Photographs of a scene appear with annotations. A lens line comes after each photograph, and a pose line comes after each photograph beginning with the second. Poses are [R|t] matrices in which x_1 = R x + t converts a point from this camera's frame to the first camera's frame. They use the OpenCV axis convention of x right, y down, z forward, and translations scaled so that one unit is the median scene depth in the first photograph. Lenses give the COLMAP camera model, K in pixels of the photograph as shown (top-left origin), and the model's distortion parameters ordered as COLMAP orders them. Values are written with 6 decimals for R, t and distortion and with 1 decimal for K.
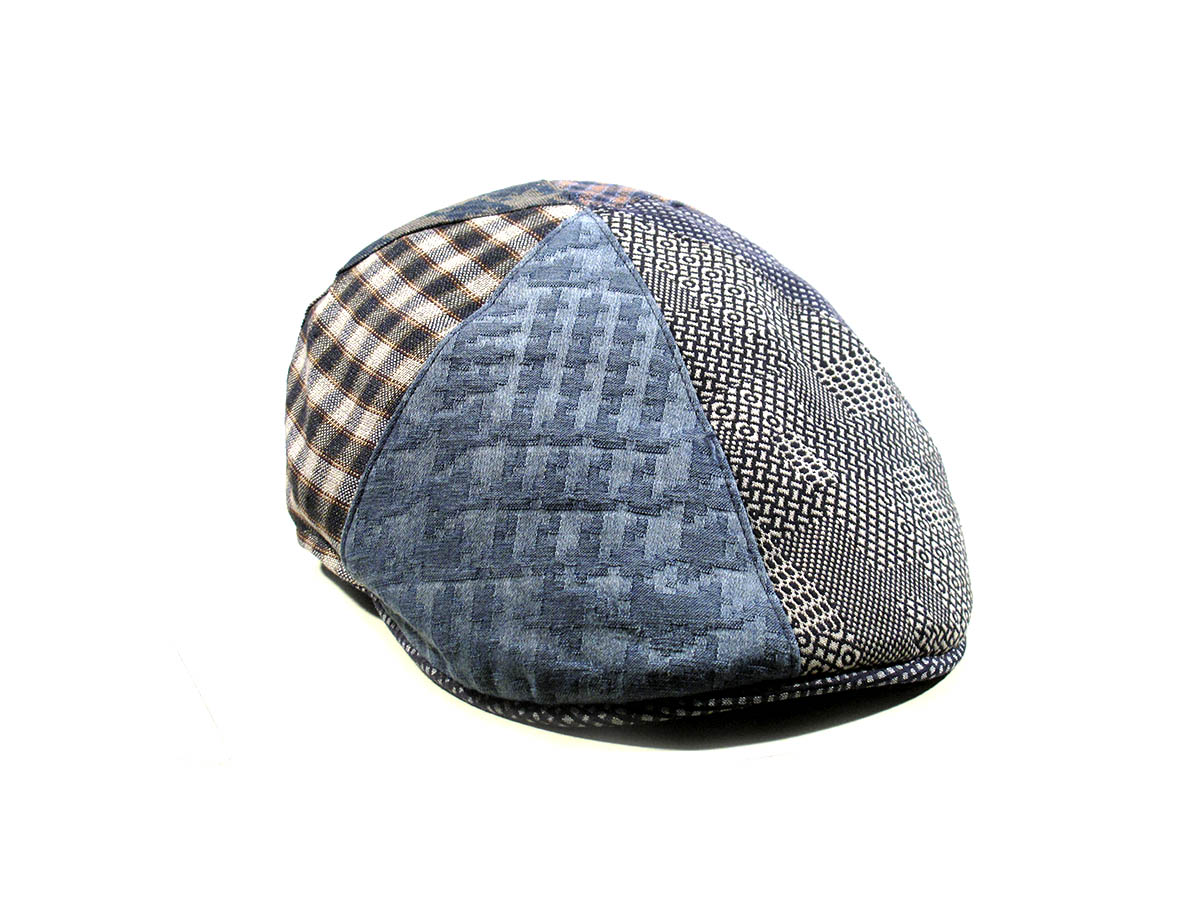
lens RADIAL K [[2219.2, 0, 600.0], [0, 2219.2, 450.0], [0, 0, 1]] dist [-0.096071, 0.016341]
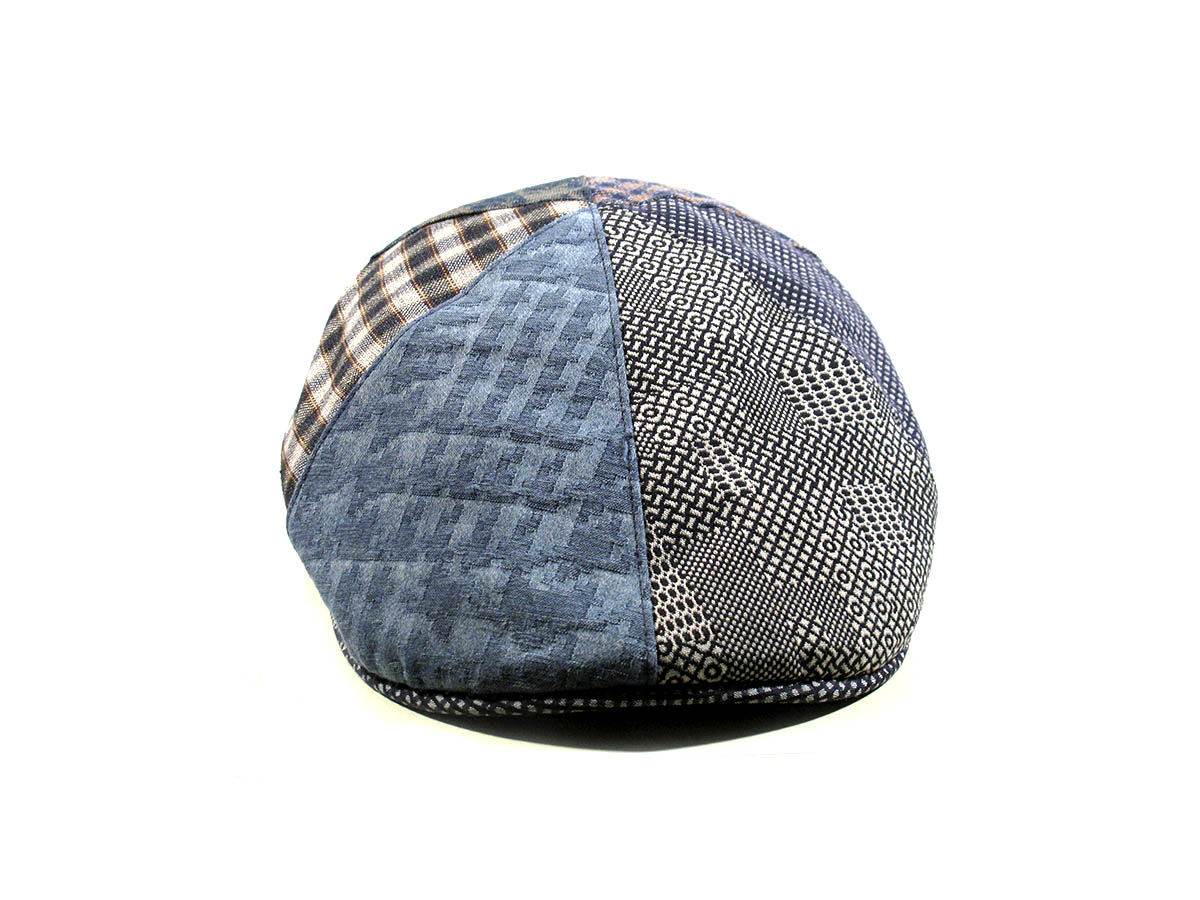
lens RADIAL K [[2219.2, 0, 600.0], [0, 2219.2, 450.0], [0, 0, 1]] dist [-0.096071, 0.016341]
pose [[0.963539, 0.068570, -0.258631, 0.295338], [-0.068794, 0.997597, 0.008194, -0.007742], [0.258572, 0.009897, 0.965941, 0.038123]]
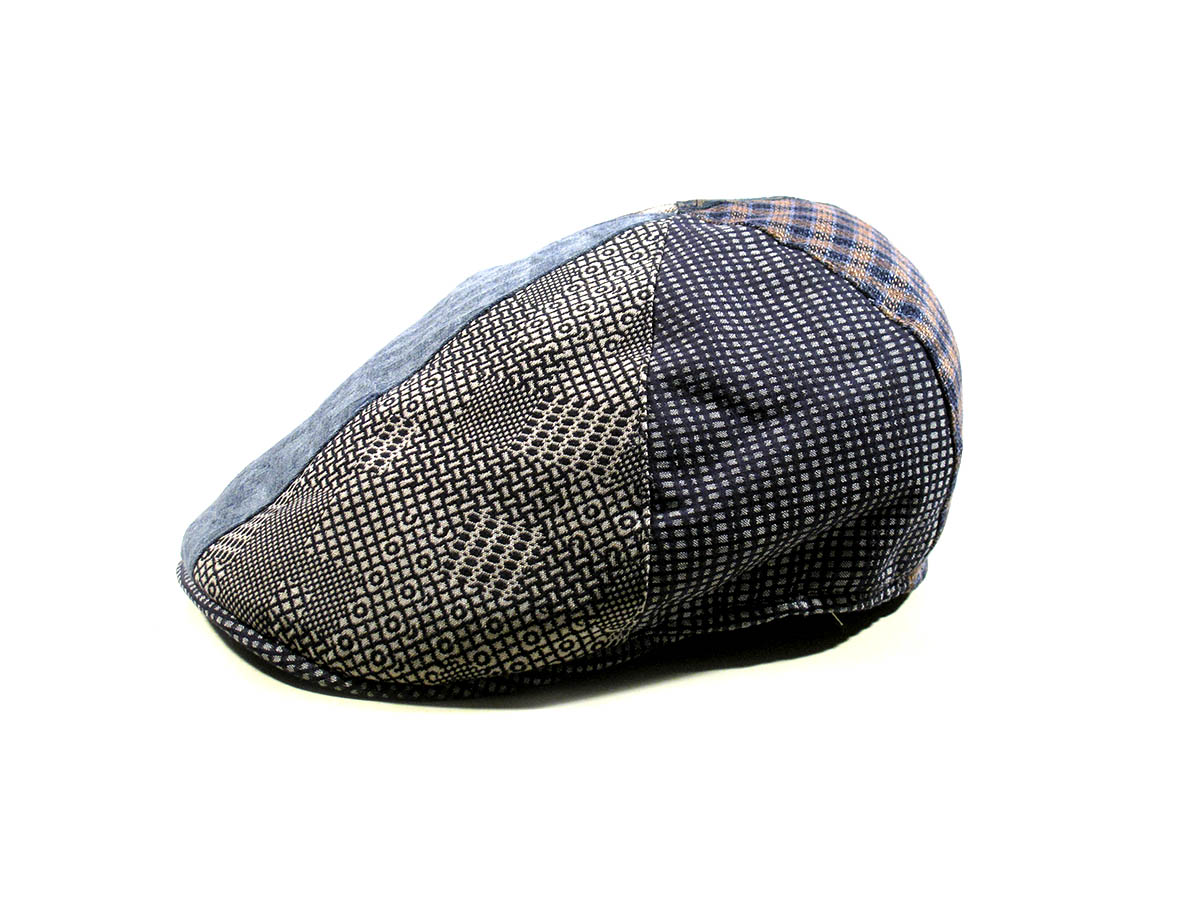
lens RADIAL K [[2219.2, 0, 600.0], [0, 2219.2, 450.0], [0, 0, 1]] dist [-0.096071, 0.016341]
pose [[0.088685, 0.284852, -0.954460, 1.075296], [-0.300056, 0.921363, 0.247094, -0.274727], [0.949790, 0.264478, 0.167183, 0.932663]]
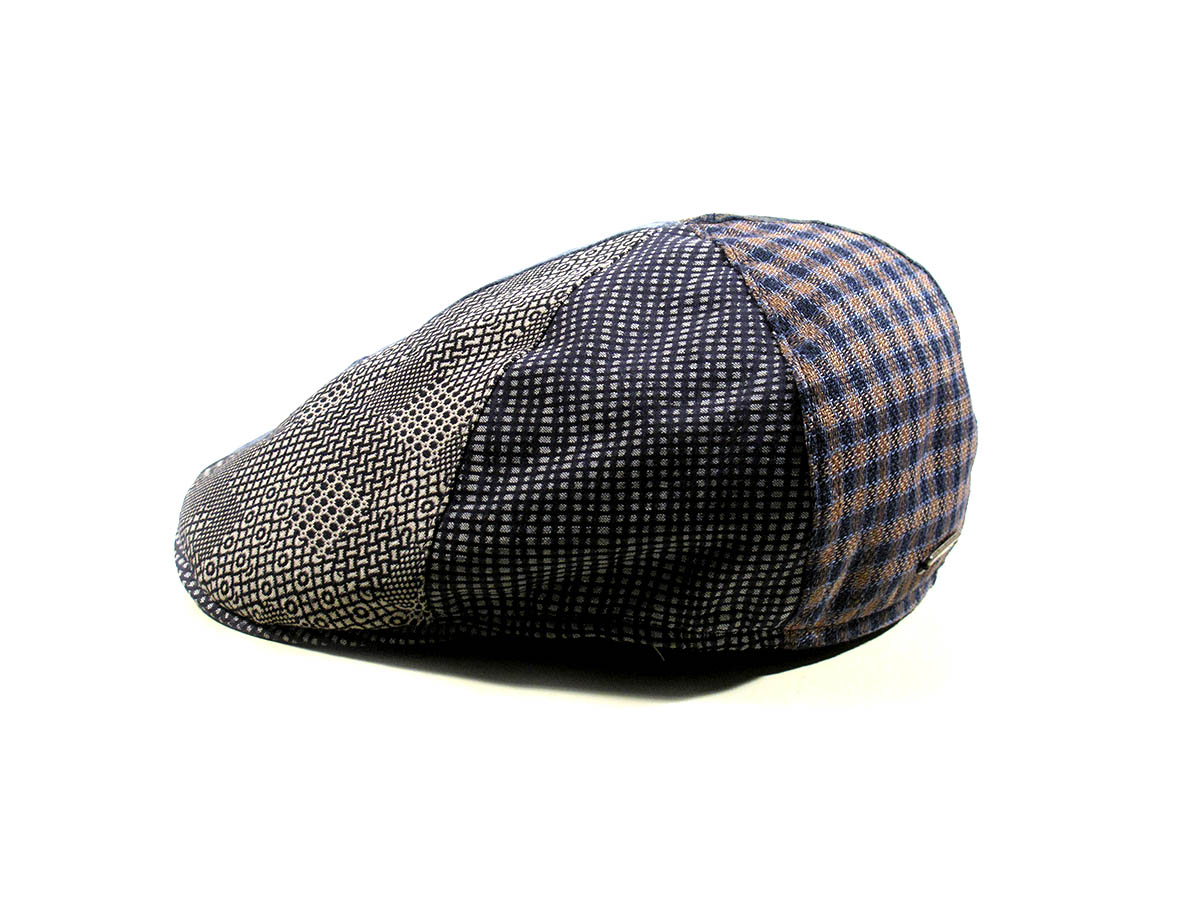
lens RADIAL K [[2219.2, 0, 600.0], [0, 2219.2, 450.0], [0, 0, 1]] dist [-0.096071, 0.016341]
pose [[-0.486205, 0.244111, -0.839056, 0.946449], [-0.271932, 0.870246, 0.410761, -0.458537], [0.830457, 0.427880, -0.356736, 1.519667]]
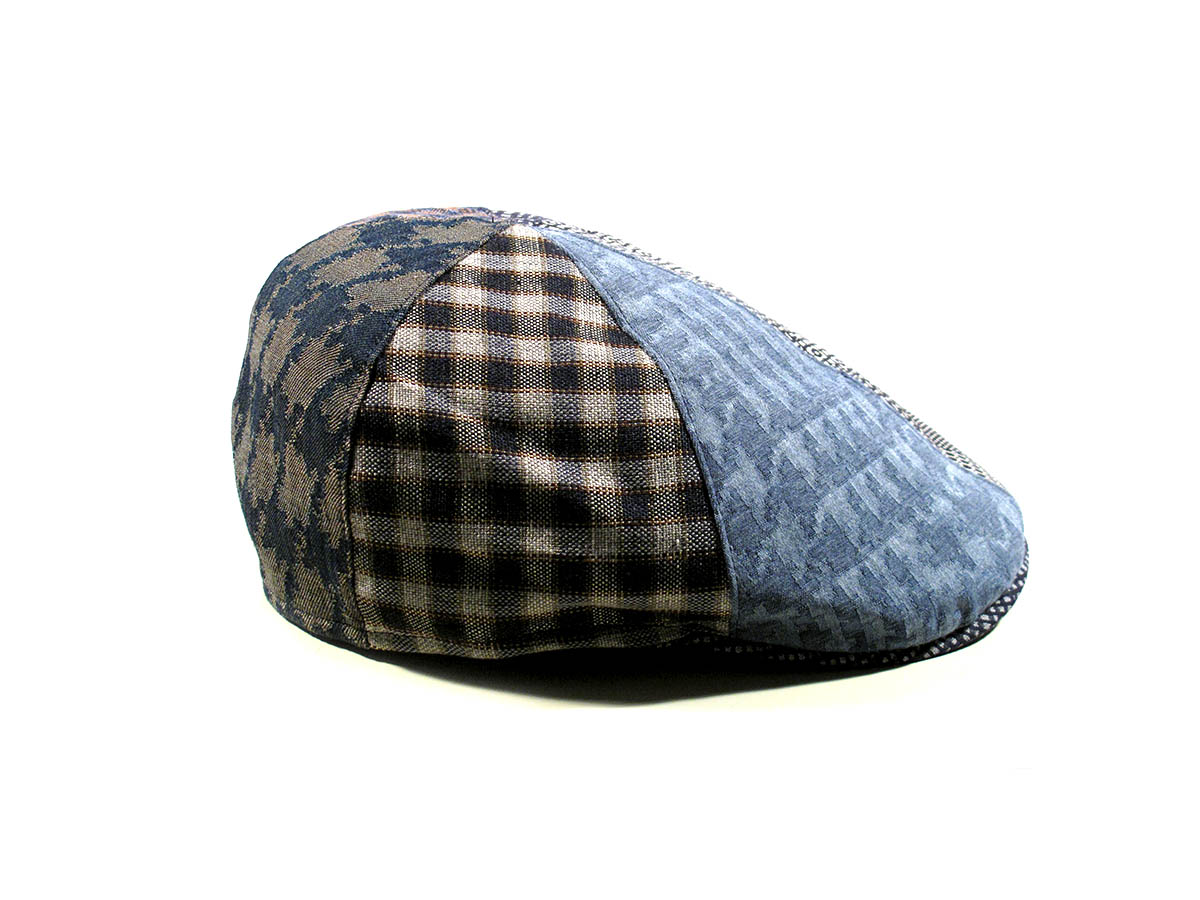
lens RADIAL K [[2160.3, 0, 600.0], [0, 2160.3, 450.0], [0, 0, 1]] dist [0.030213, 0.044003]
pose [[0.353914, -0.291122, 0.888815, -0.966748], [0.276353, 0.940441, 0.197992, -0.217768], [-0.893518, 0.175555, 0.413288, 0.668535]]
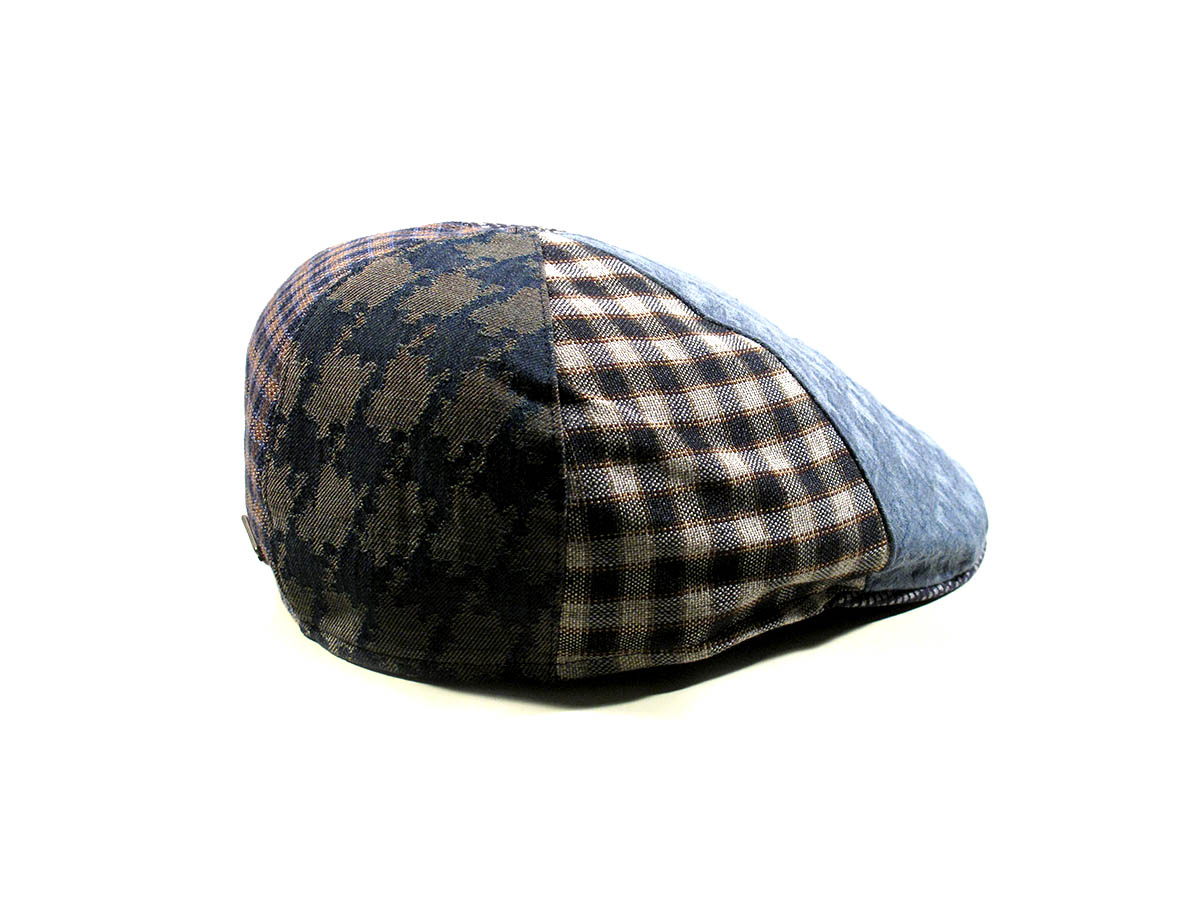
lens RADIAL K [[2219.2, 0, 600.0], [0, 2219.2, 450.0], [0, 0, 1]] dist [-0.096071, 0.016341]
pose [[-0.234834, -0.308185, 0.921886, -1.025476], [0.279362, 0.886998, 0.367684, -0.411668], [-0.931026, 0.343885, -0.122203, 1.258759]]
